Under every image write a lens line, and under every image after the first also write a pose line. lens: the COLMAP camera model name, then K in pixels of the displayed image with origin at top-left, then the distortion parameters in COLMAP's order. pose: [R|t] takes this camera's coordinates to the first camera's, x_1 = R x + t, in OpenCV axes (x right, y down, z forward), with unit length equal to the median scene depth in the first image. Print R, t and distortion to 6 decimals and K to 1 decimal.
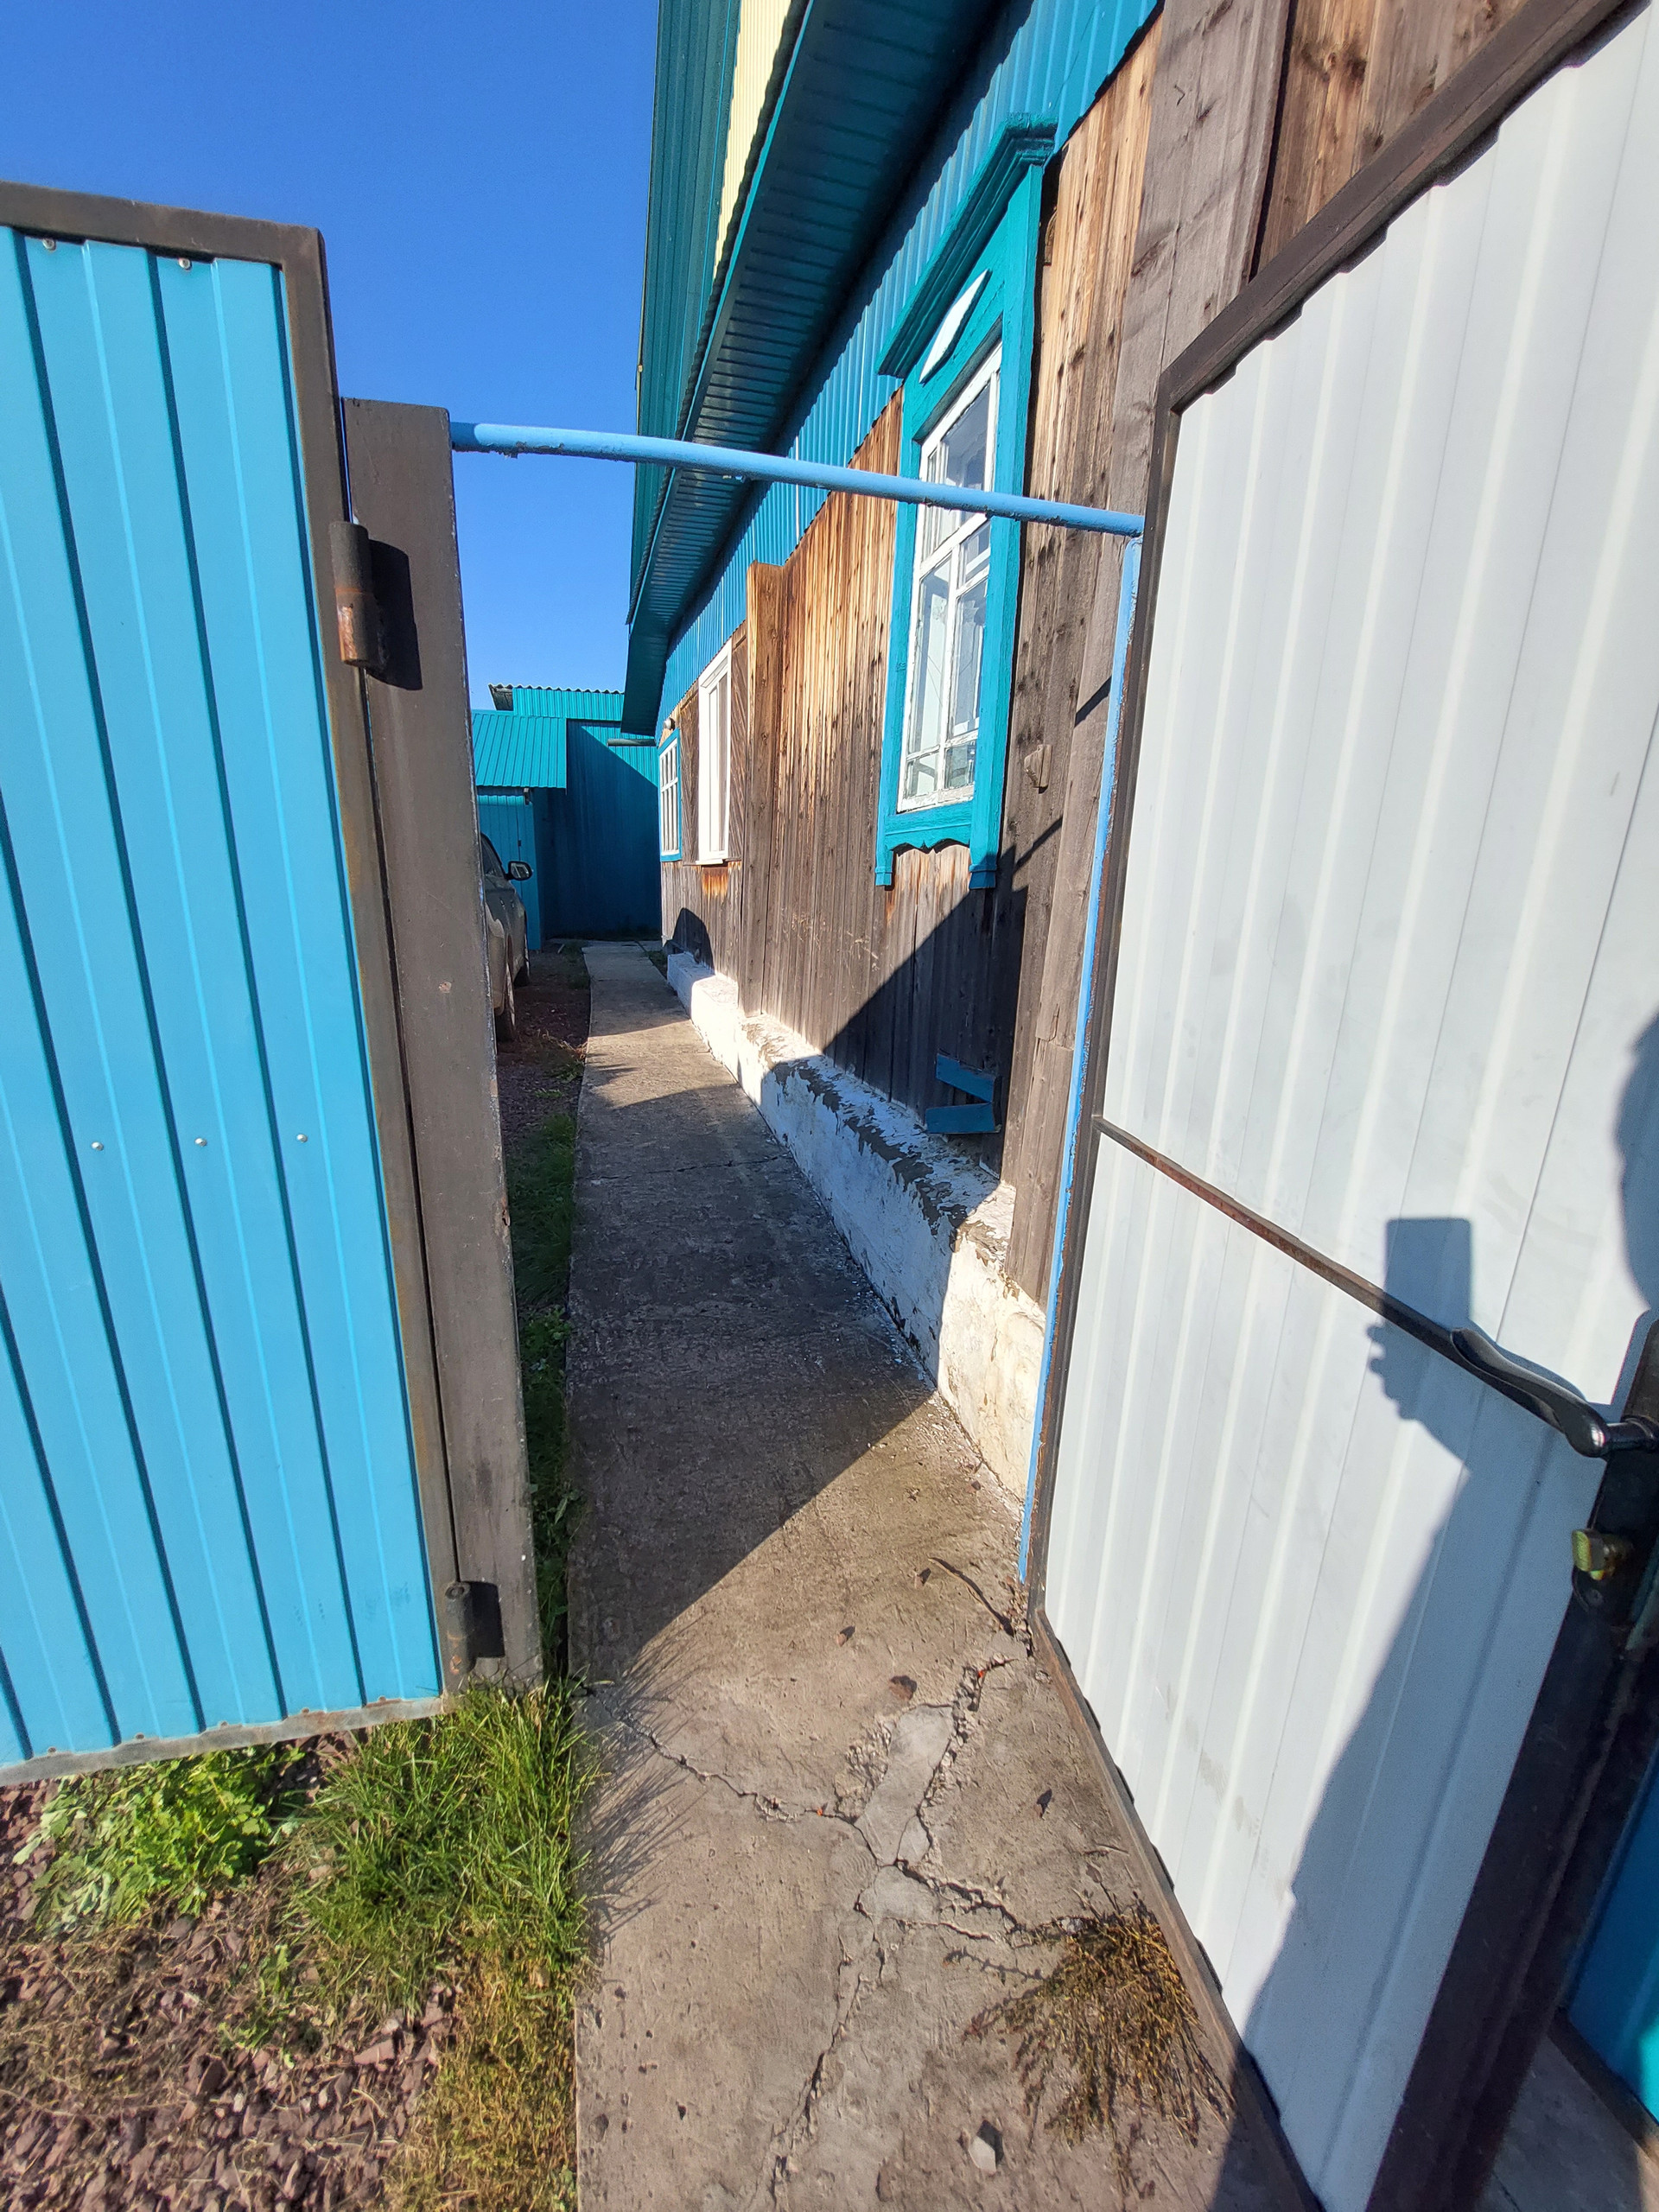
lens RADIAL K [[886.0, 0, 824.2], [0, 886.0, 1107.0], [0, 0, 1]] dist [-0.016837, 0.000415]
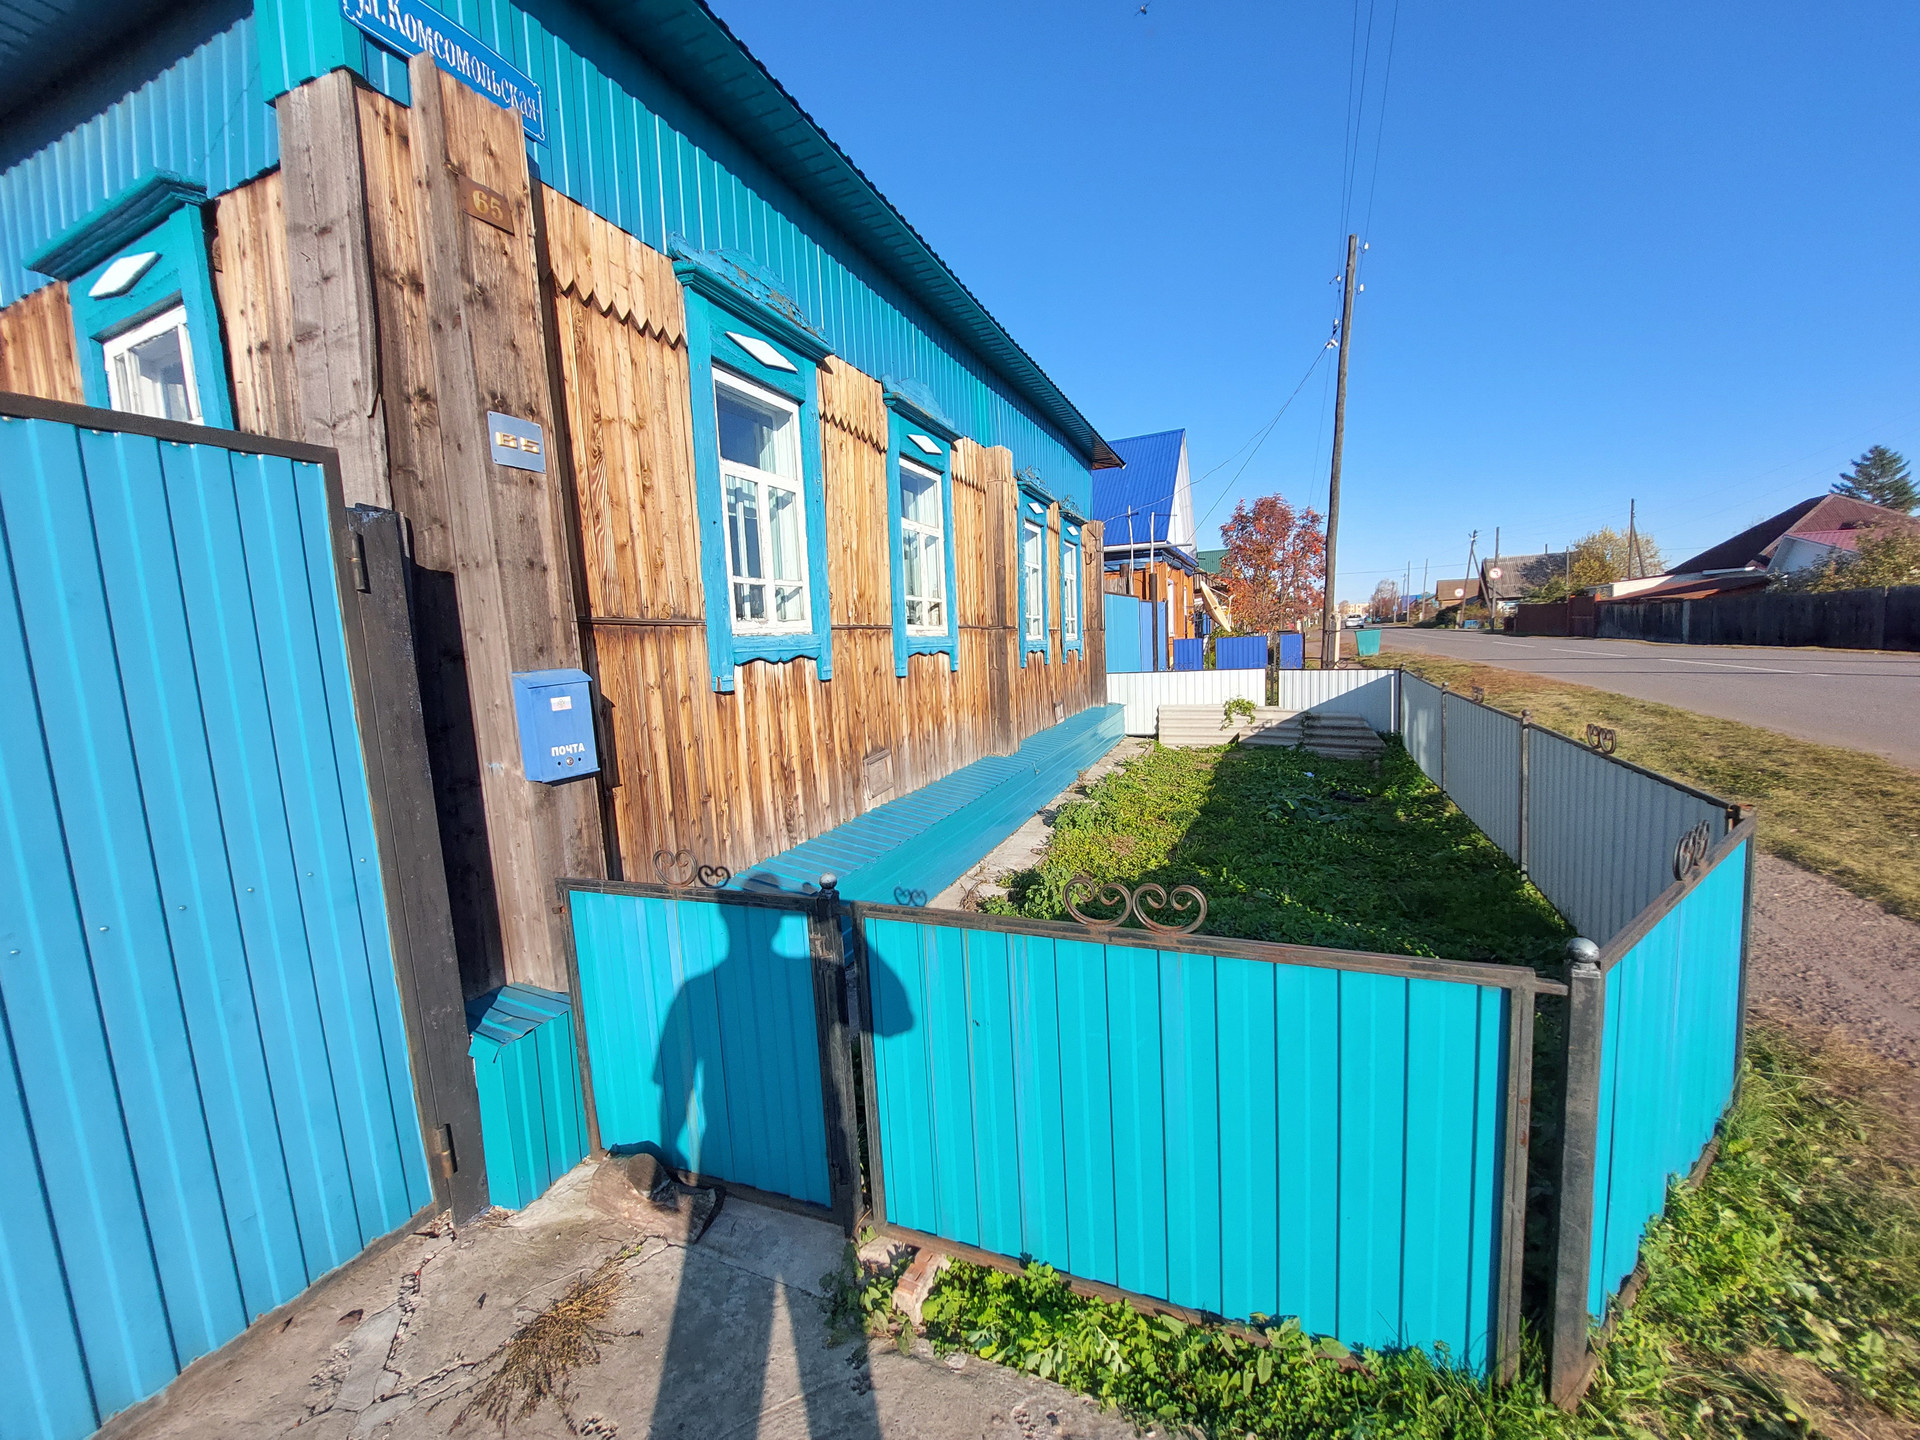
lens RADIAL K [[769.1, 0, 964.9], [0, 769.1, 723.5], [0, 0, 1]] dist [-0.016837, 0.000415]
pose [[0.601849, -0.157426, 0.782940, -0.036167], [0.280776, 0.959500, -0.022907, 0.031302], [-0.747625, 0.233617, 0.621675, -0.214244]]
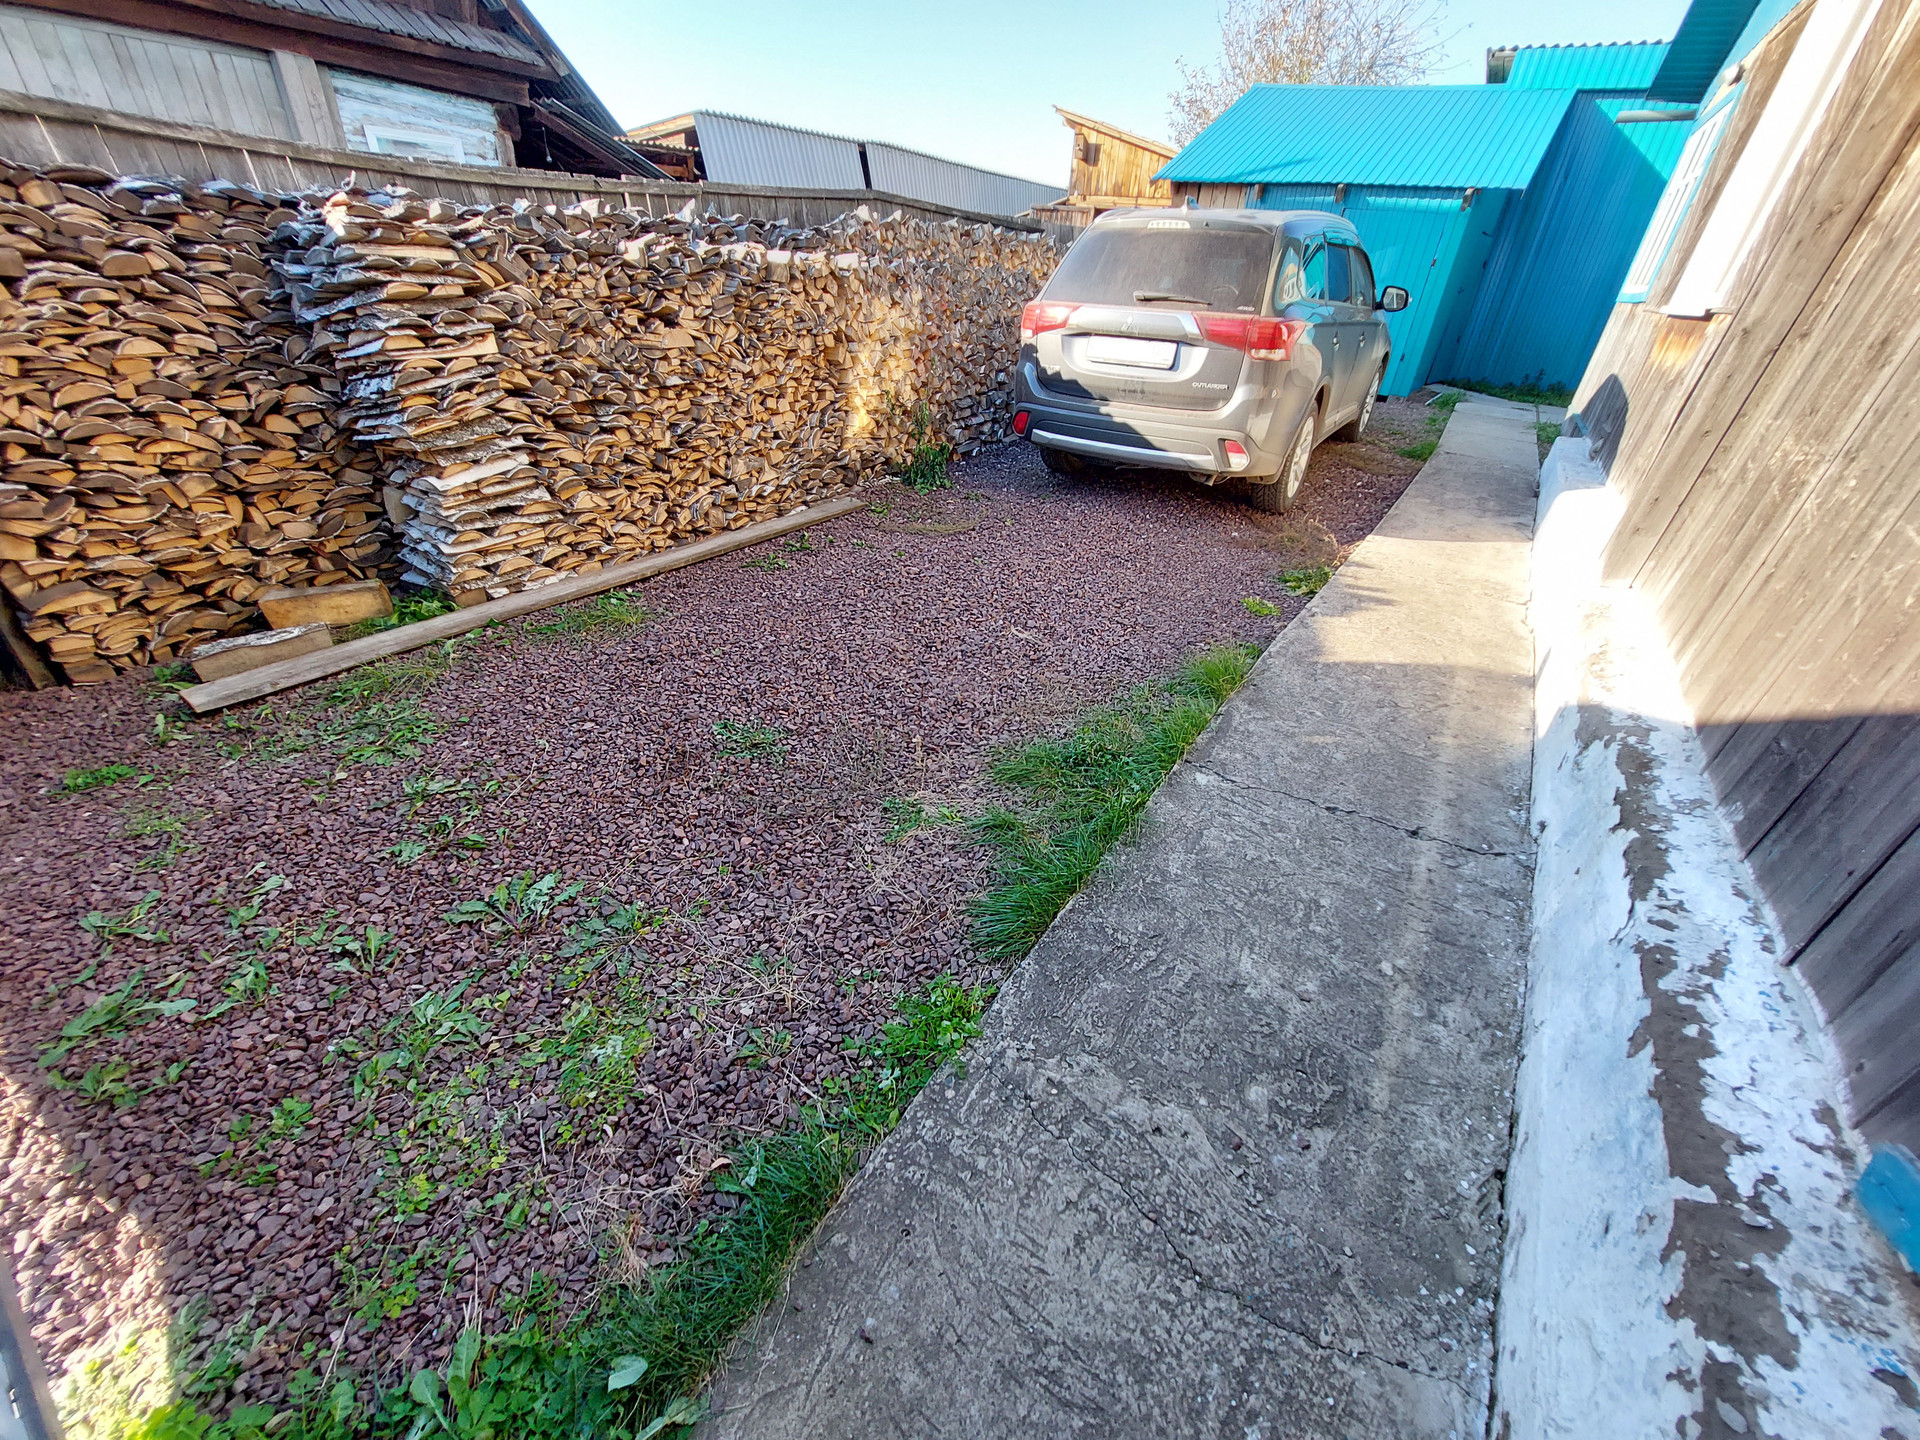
lens RADIAL K [[769.1, 0, 966.6], [0, 769.1, 721.2], [0, 0, 1]] dist [-0.016837, 0.000415]
pose [[0.659319, 0.415645, -0.626529, -0.009059], [-0.243342, 0.906415, 0.345247, -0.135361], [0.711396, -0.075167, 0.698760, 0.442996]]
